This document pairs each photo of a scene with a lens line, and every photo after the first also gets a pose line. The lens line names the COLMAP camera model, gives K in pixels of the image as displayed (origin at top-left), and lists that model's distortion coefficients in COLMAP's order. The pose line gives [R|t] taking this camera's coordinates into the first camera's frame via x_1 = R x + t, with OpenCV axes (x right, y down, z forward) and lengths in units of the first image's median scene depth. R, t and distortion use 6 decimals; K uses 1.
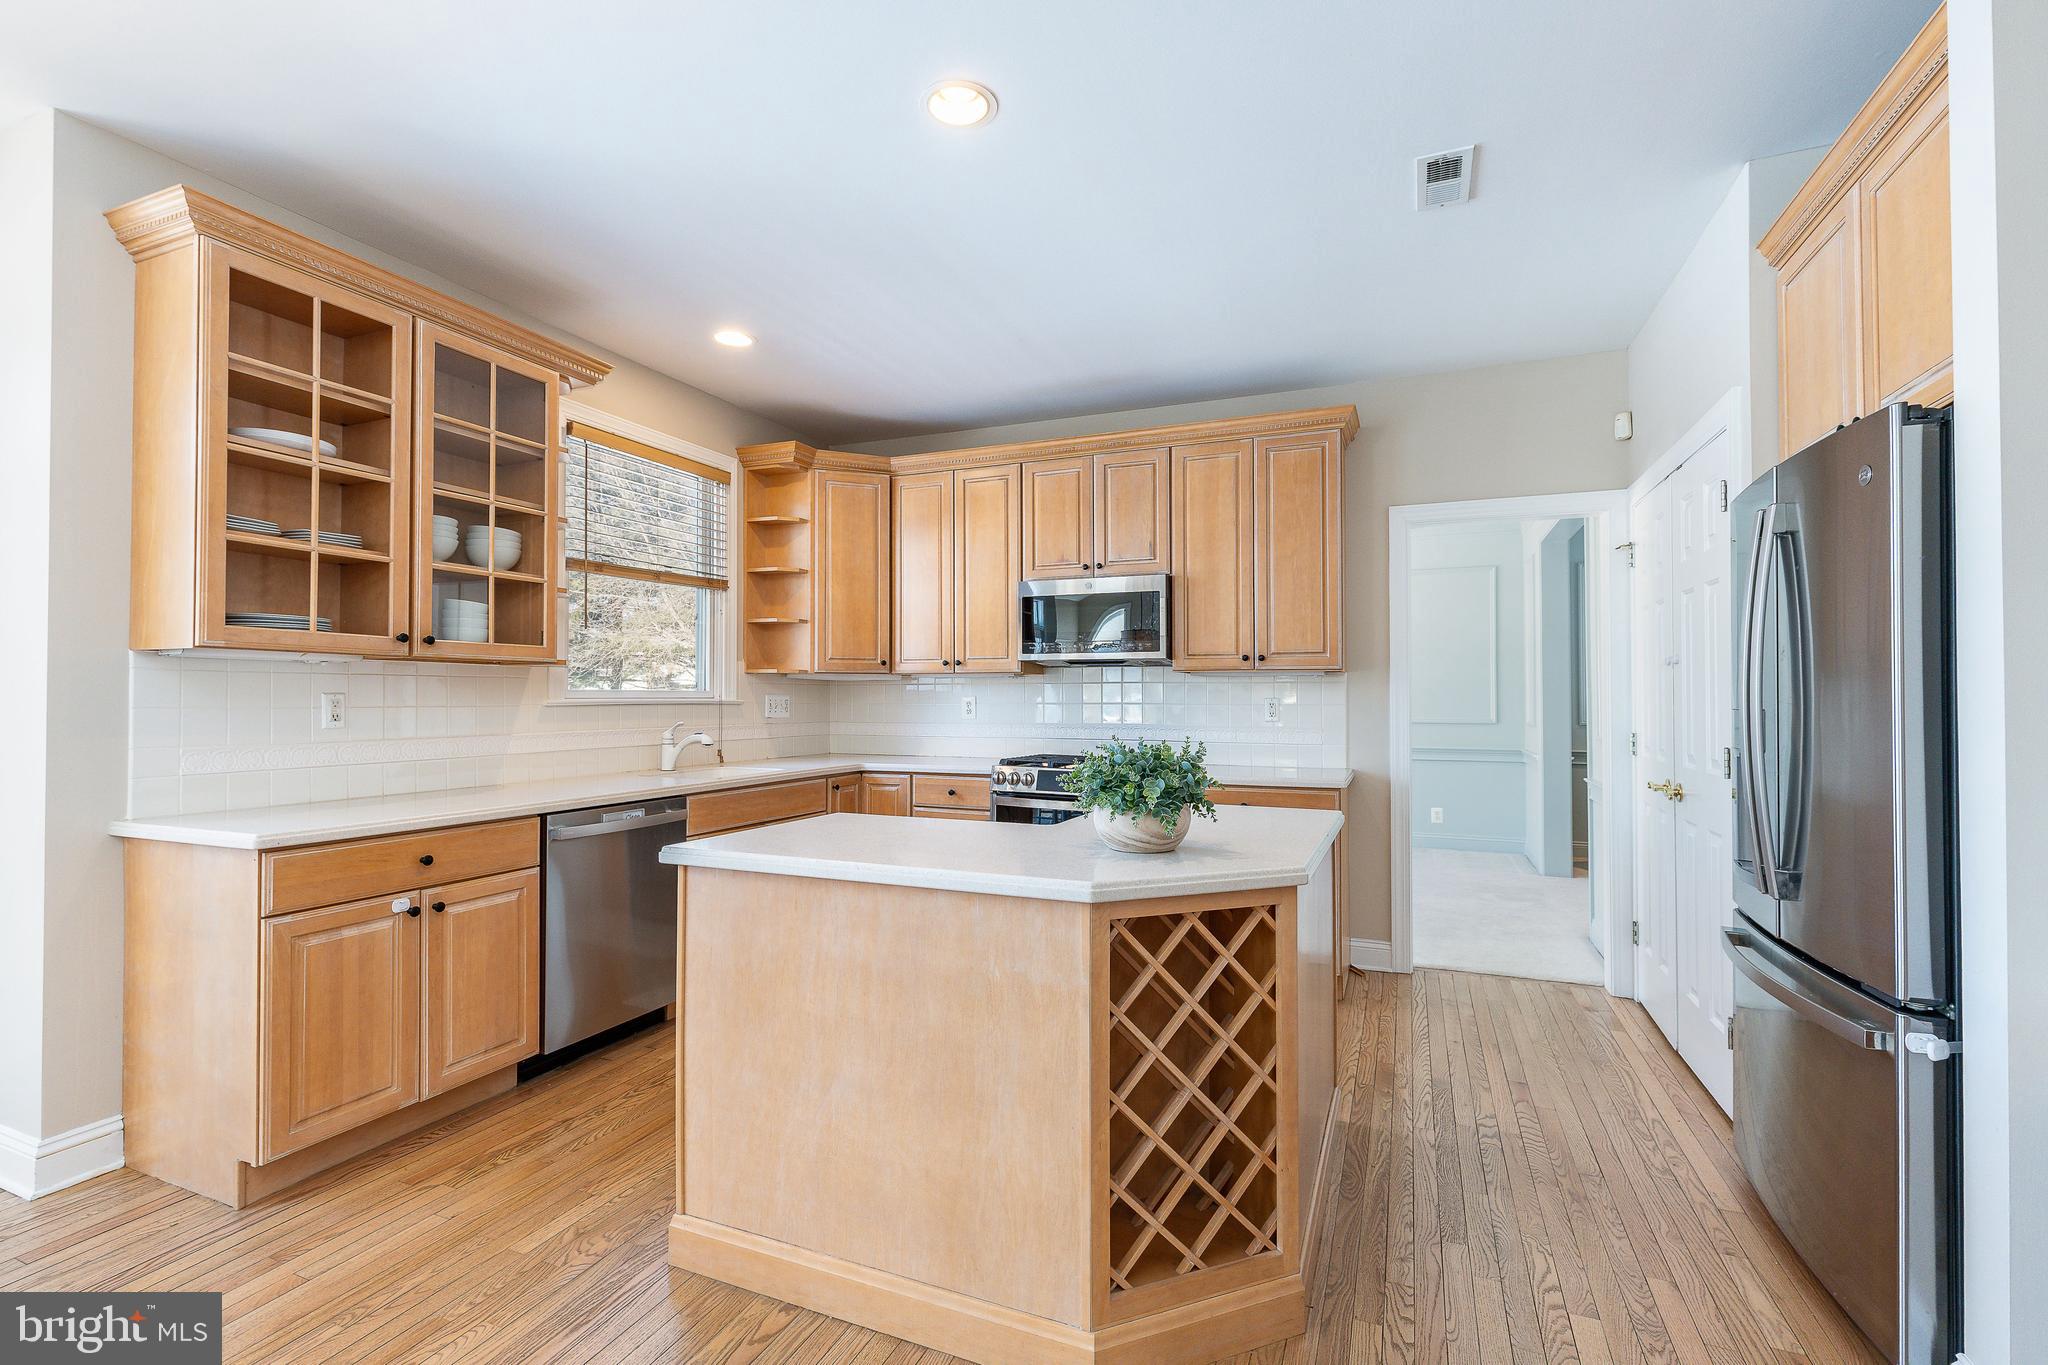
lens RADIAL K [[915.5, 0, 1014.9], [0, 915.5, 681.7], [0, 0, 1]] dist [0.003706, 0.000245]
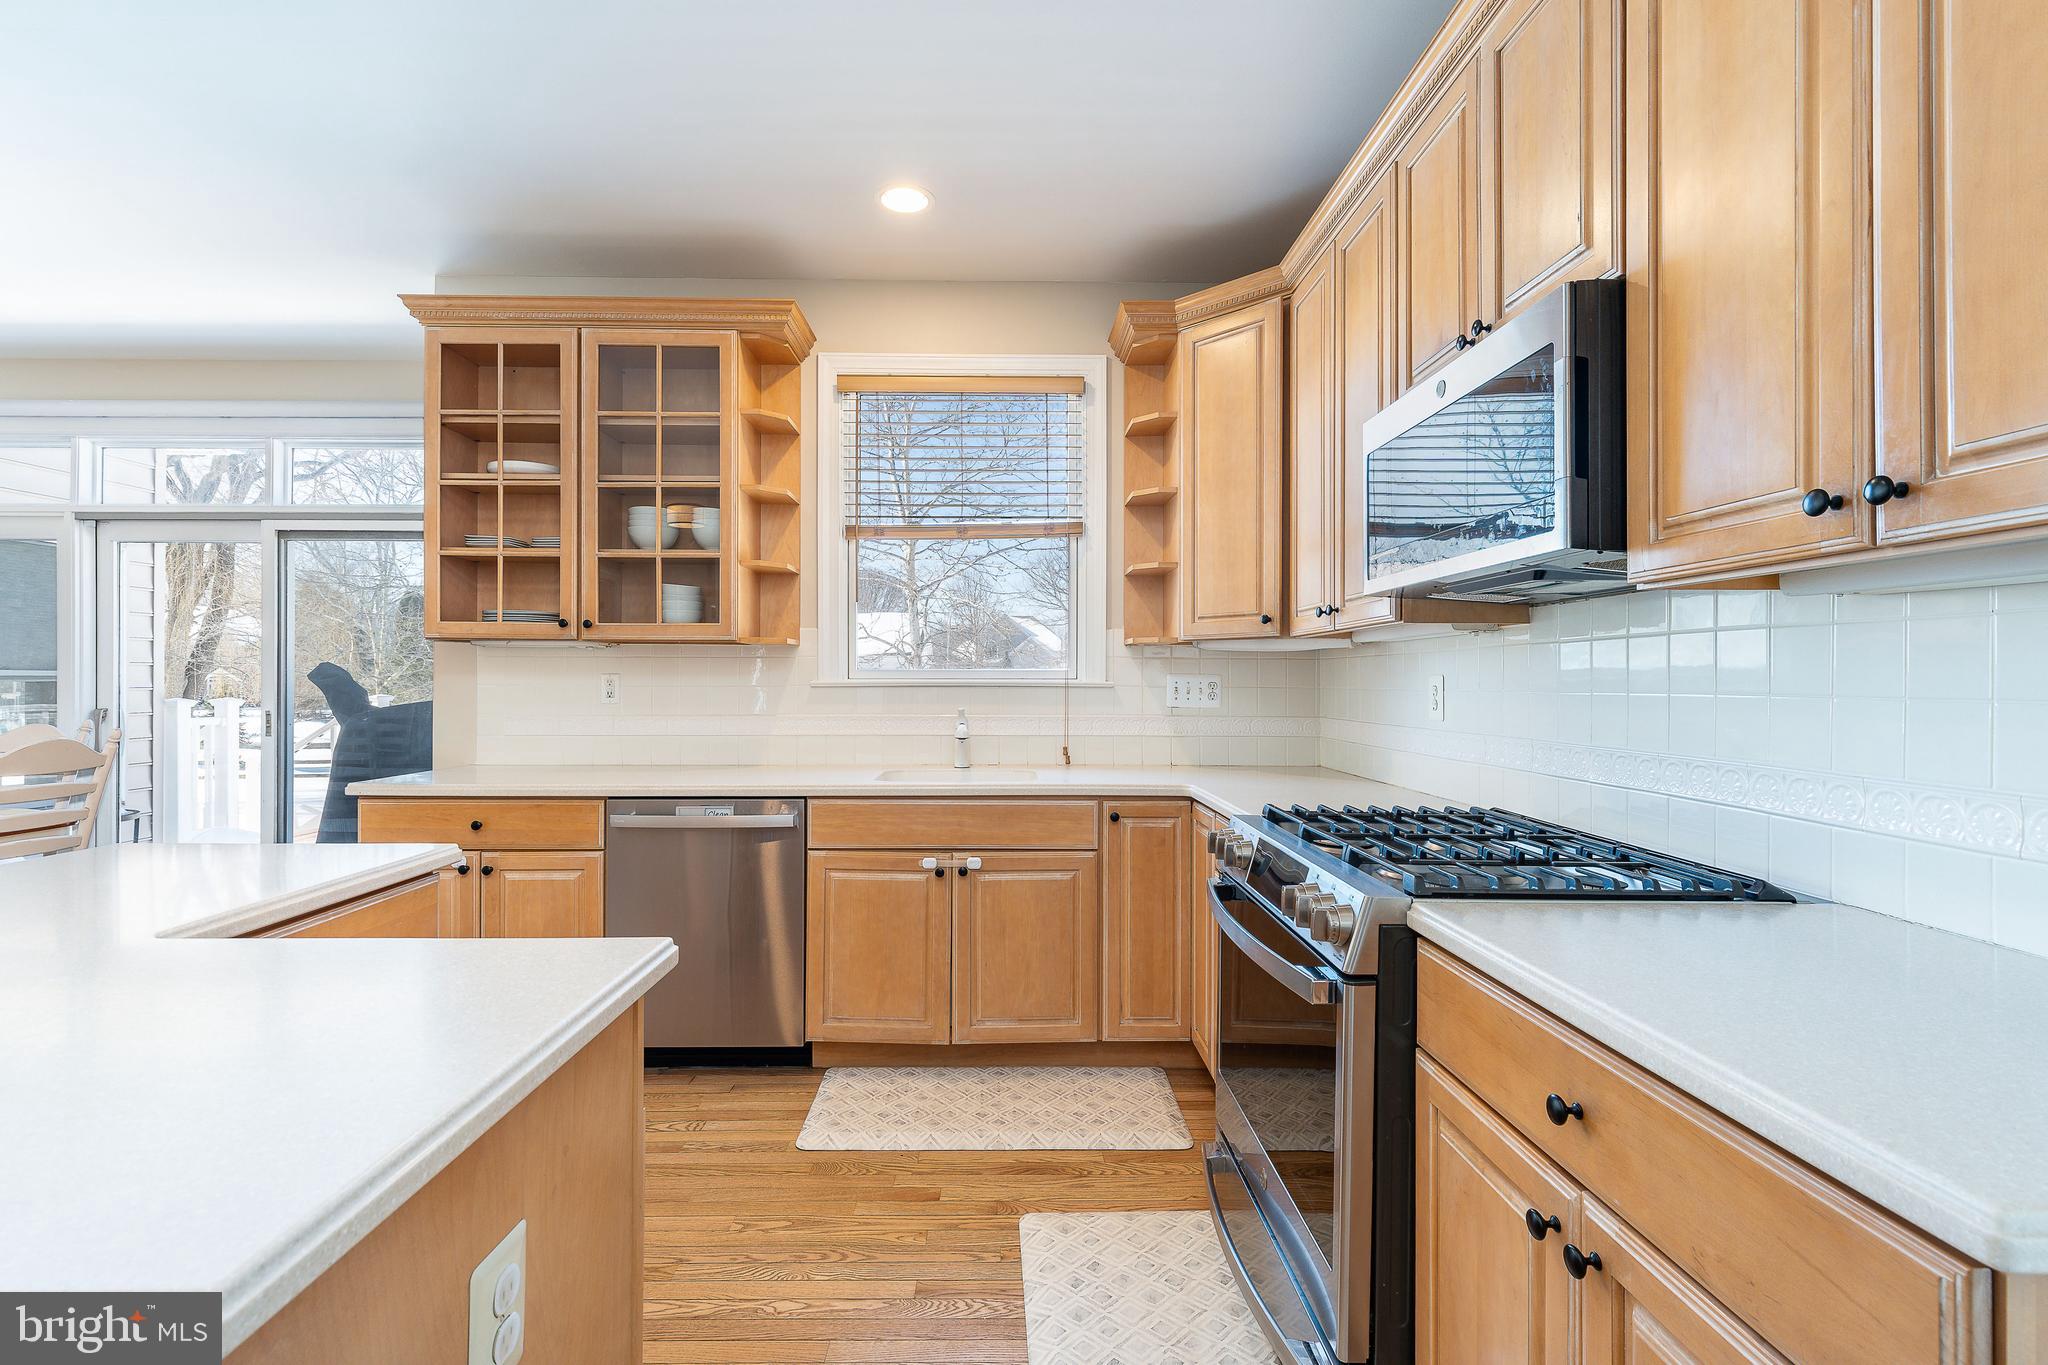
lens RADIAL K [[915.5, 0, 1014.9], [0, 915.5, 681.7], [0, 0, 1]] dist [0.003706, 0.000245]
pose [[0.409147, -0.000019, -0.912469, 0.382804], [0.013842, 0.999885, 0.006187, 0.015907], [0.912364, -0.015162, 0.409100, 0.706750]]
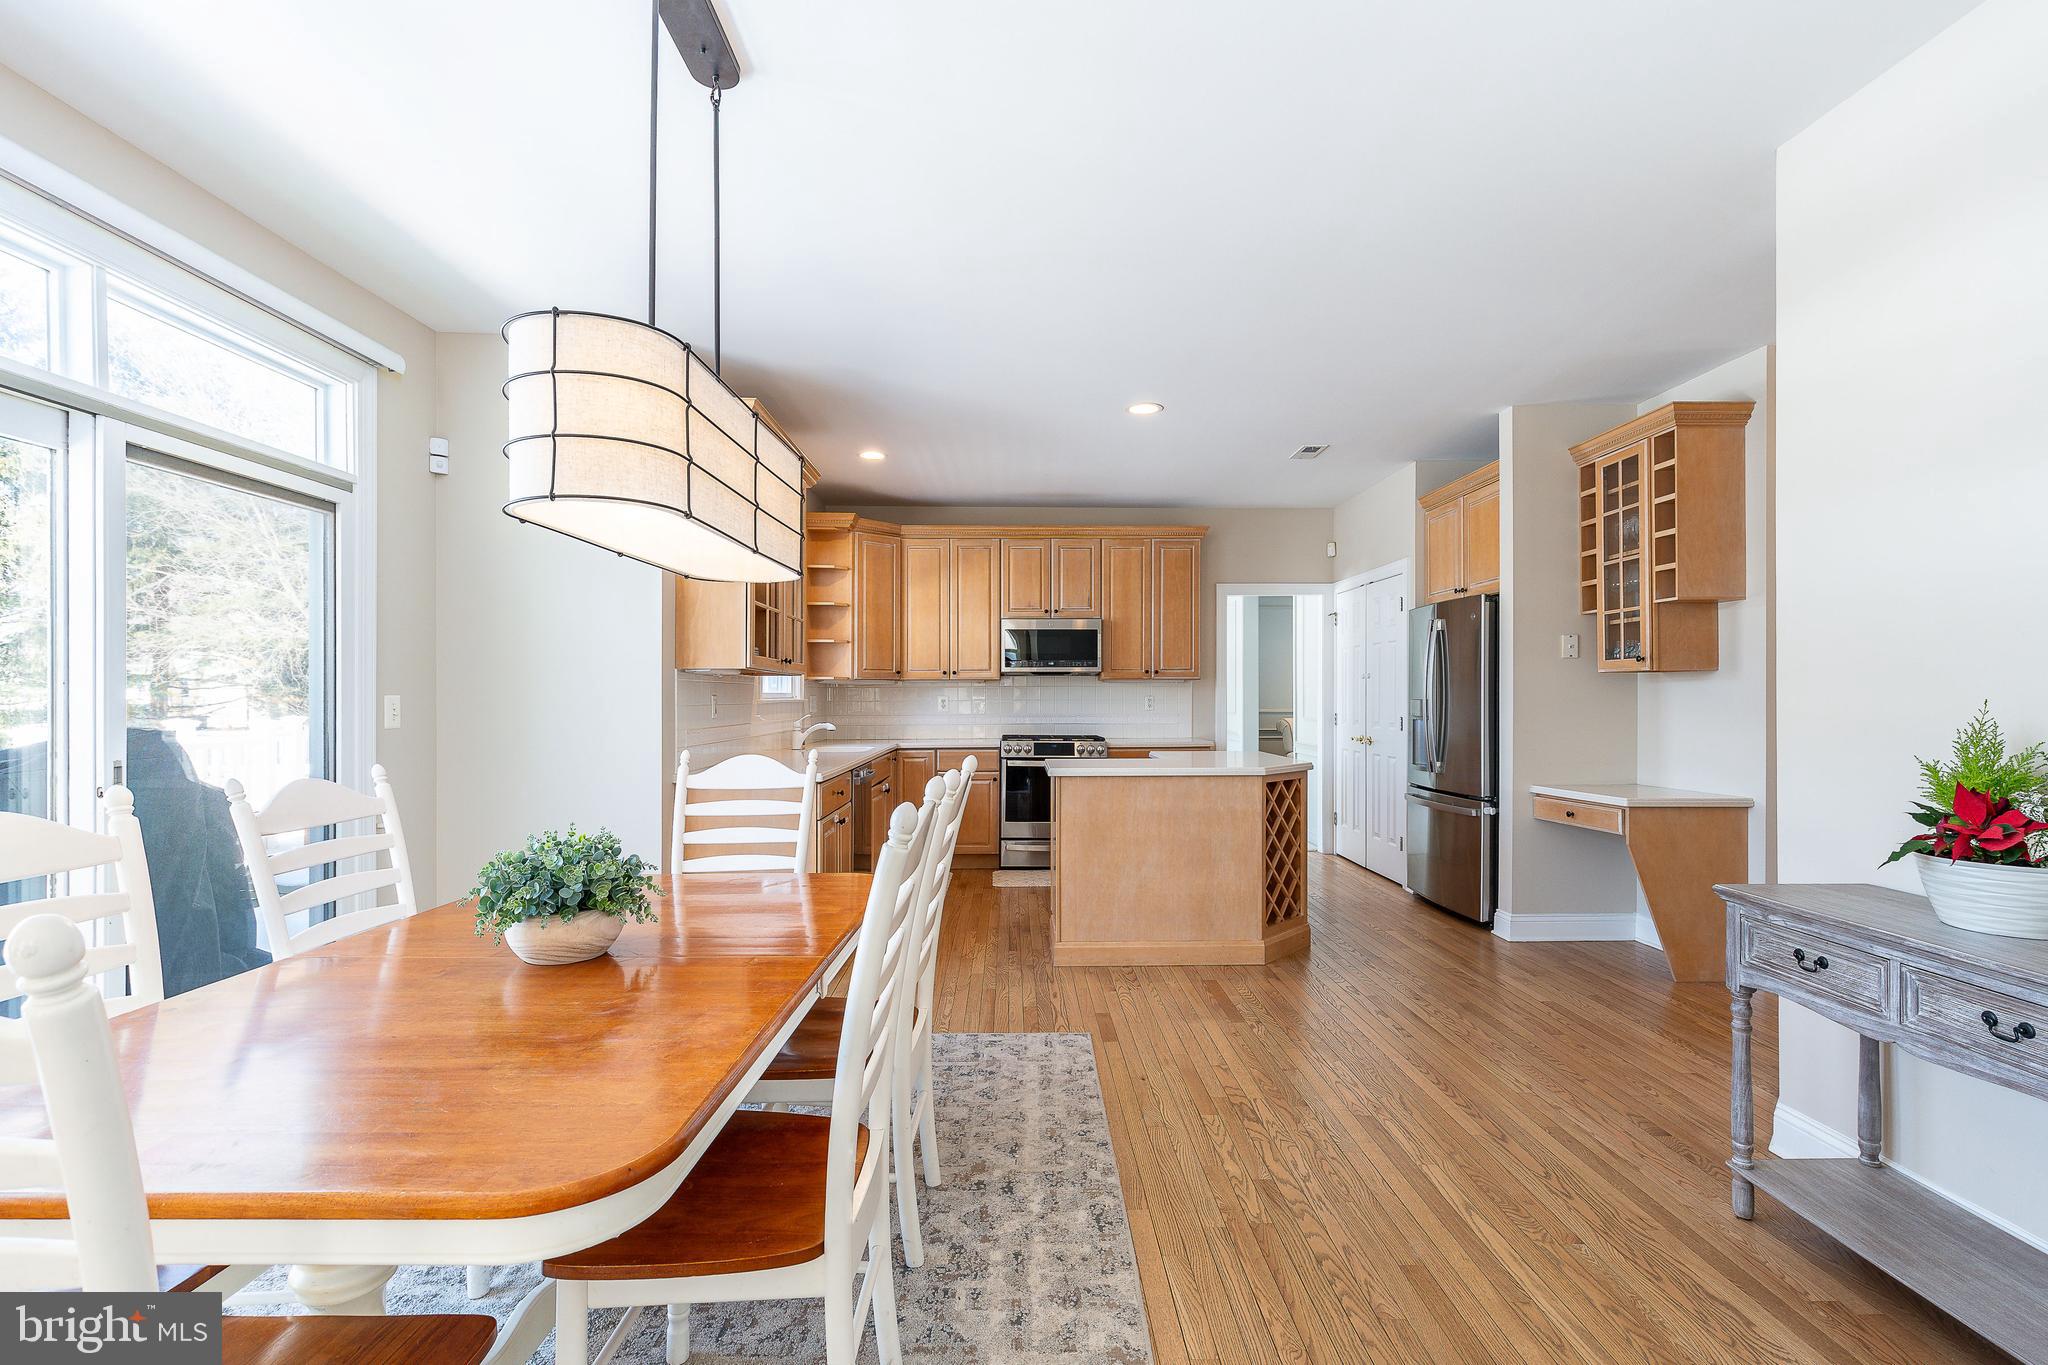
lens RADIAL K [[946.4, 0, 1023.3], [0, 946.4, 698.9], [0, 0, 1]] dist [-0.000899, 0.000026]
pose [[0.907792, -0.006024, 0.419378, -0.672103], [-0.002069, 0.999820, 0.018841, -0.008931], [-0.419416, -0.017971, 0.907616, -0.461994]]
